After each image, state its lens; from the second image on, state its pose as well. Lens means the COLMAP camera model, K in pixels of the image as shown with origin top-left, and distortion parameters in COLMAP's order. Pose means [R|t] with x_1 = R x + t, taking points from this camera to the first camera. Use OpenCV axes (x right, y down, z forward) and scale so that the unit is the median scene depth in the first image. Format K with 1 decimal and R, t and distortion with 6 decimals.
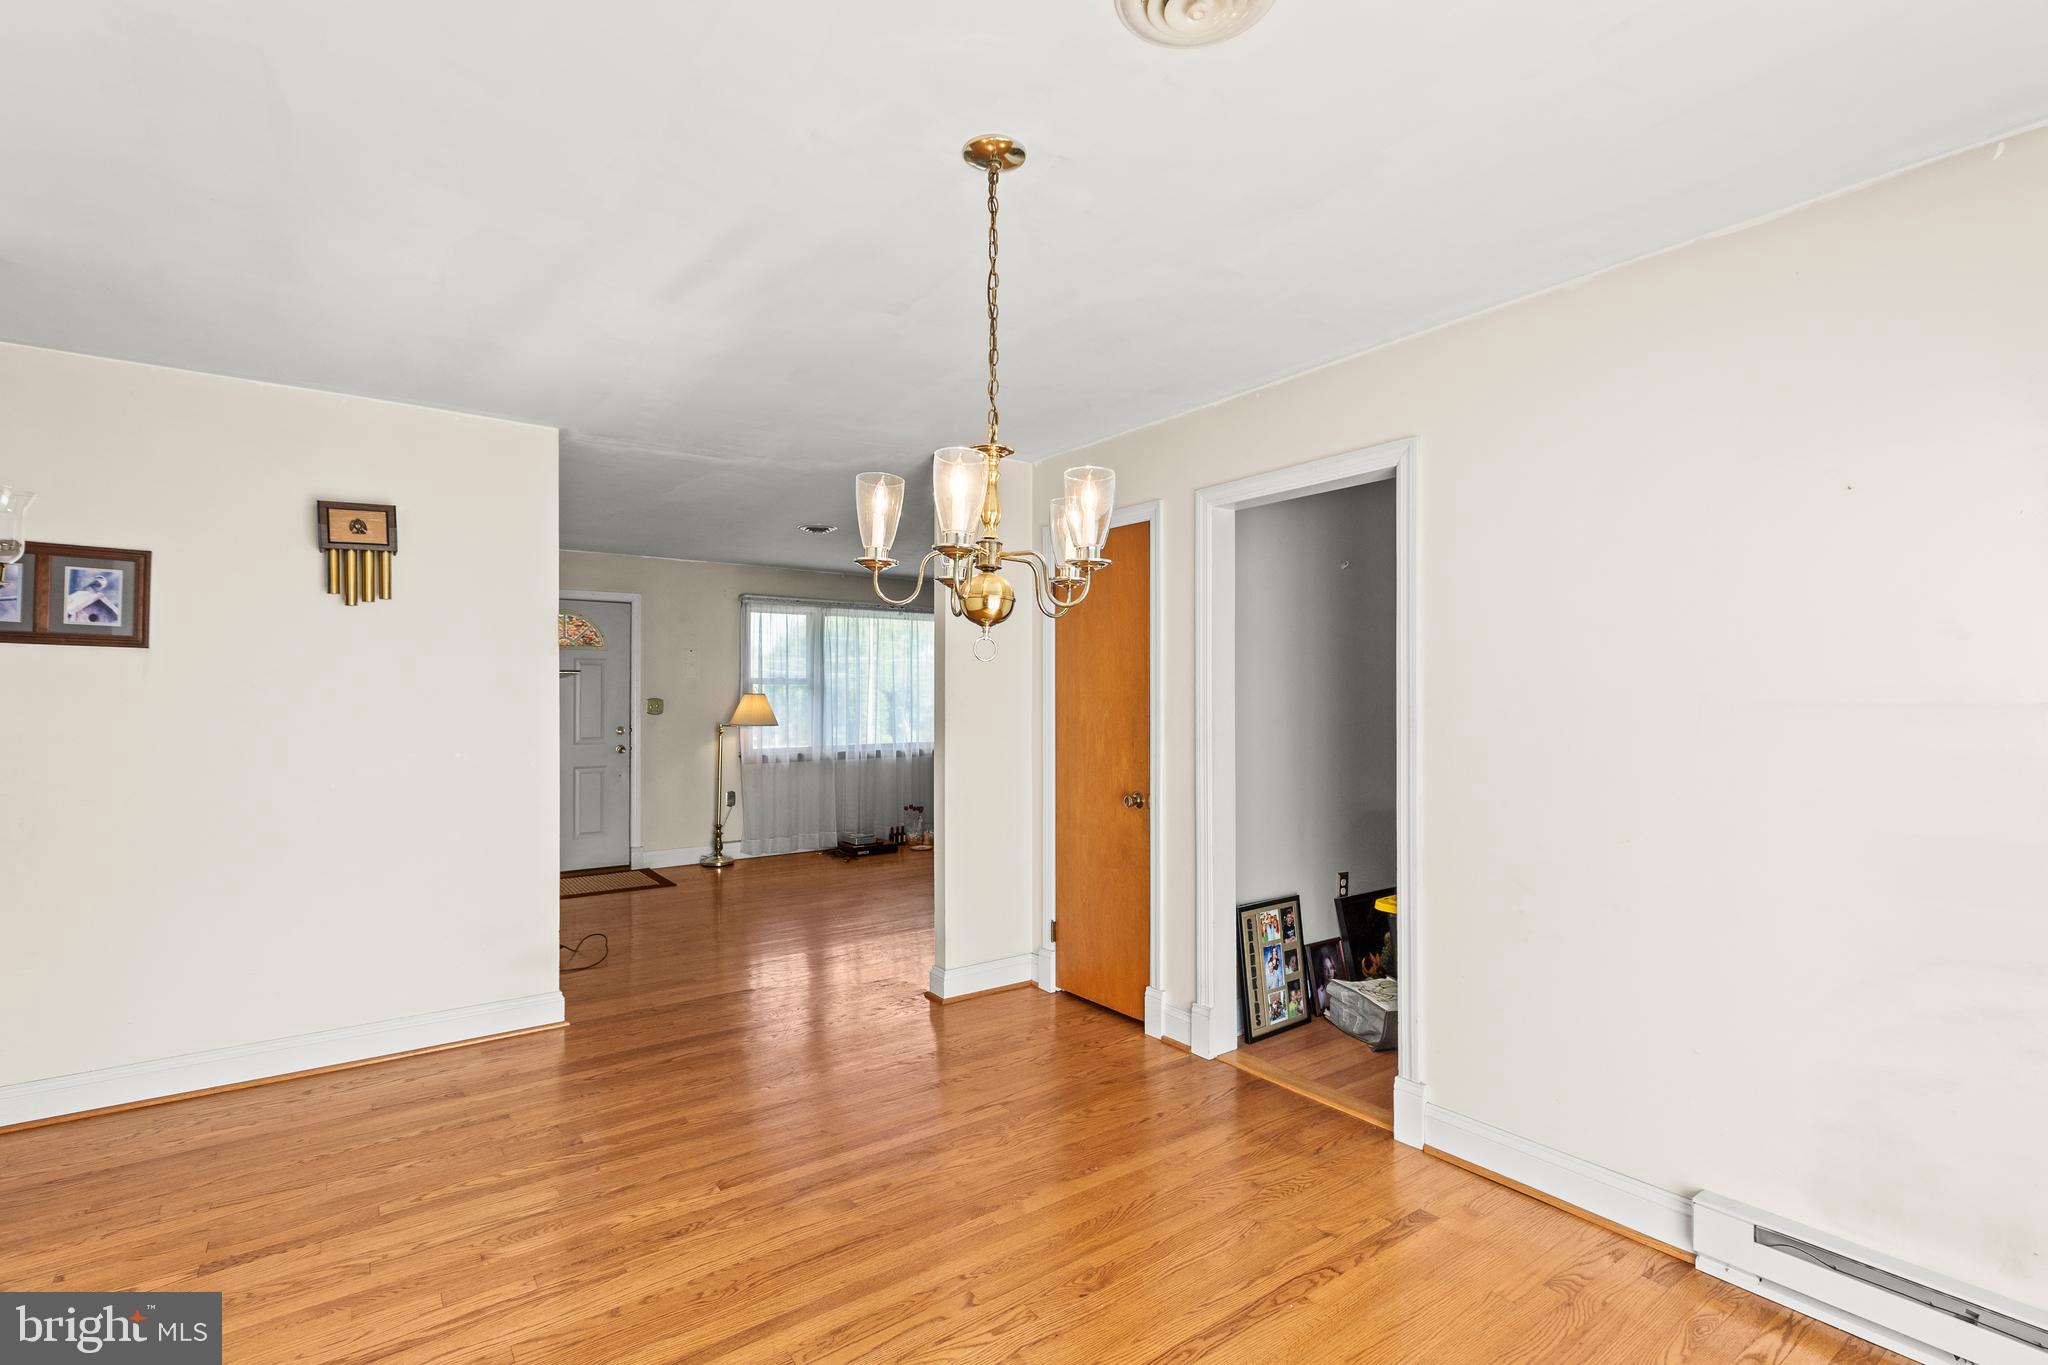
lens RADIAL K [[936.5, 0, 1014.7], [0, 936.5, 687.5], [0, 0, 1]] dist [0.003285, 0.000374]
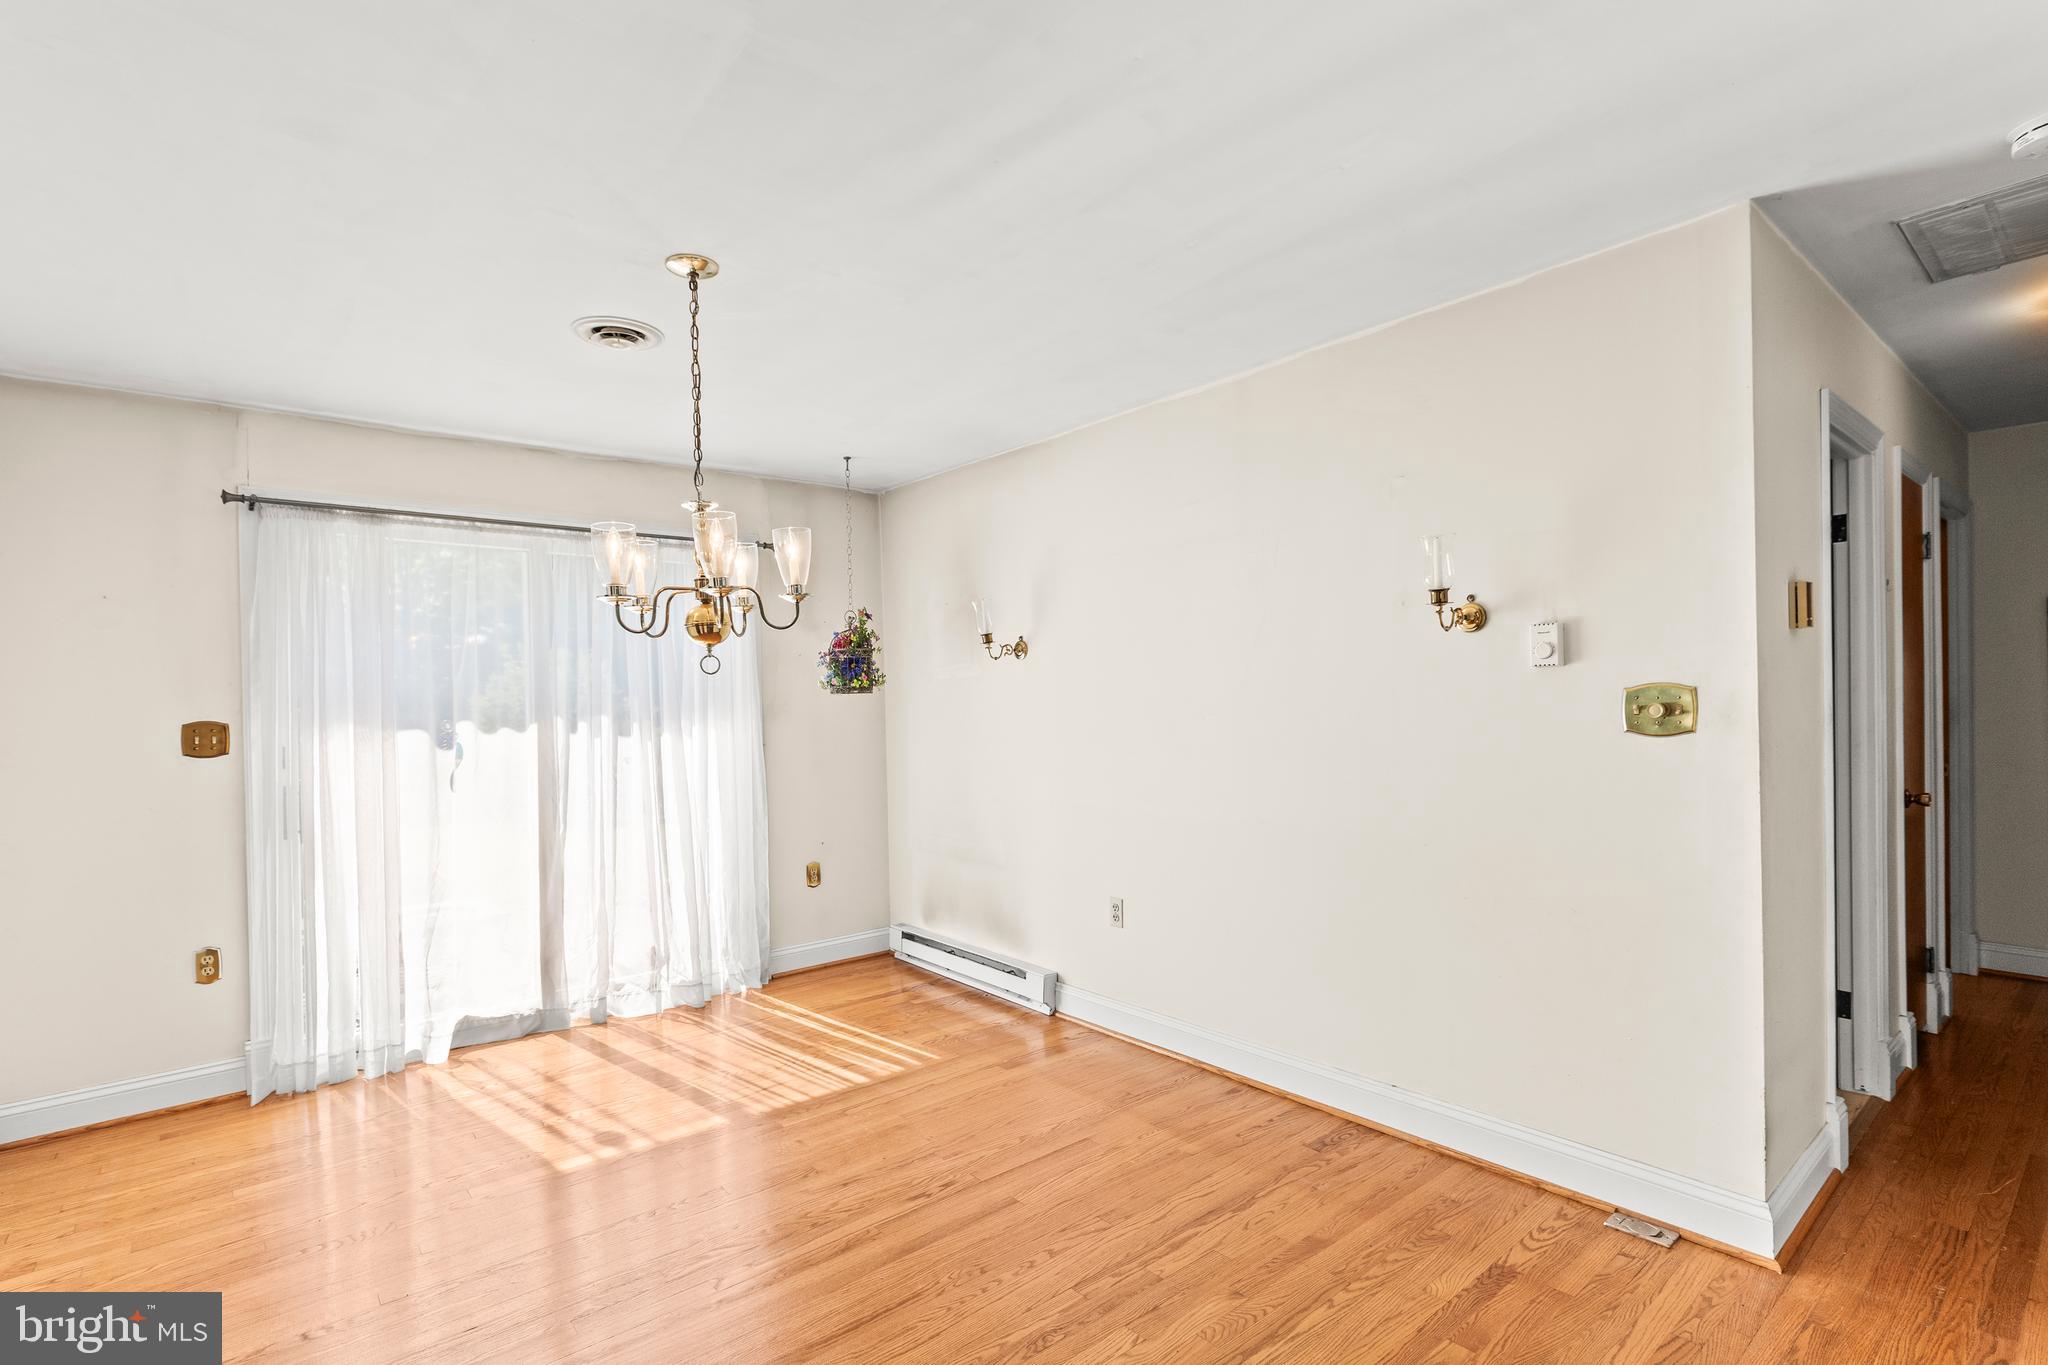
lens RADIAL K [[959.7, 0, 1031.2], [0, 959.7, 695.1], [0, 0, 1]] dist [0.002013, -0.000331]
pose [[-0.996349, 0.018763, -0.083286, -0.171375], [0.020435, 0.999605, -0.019273, 0.016672], [0.082892, -0.020905, -0.996339, 1.139134]]
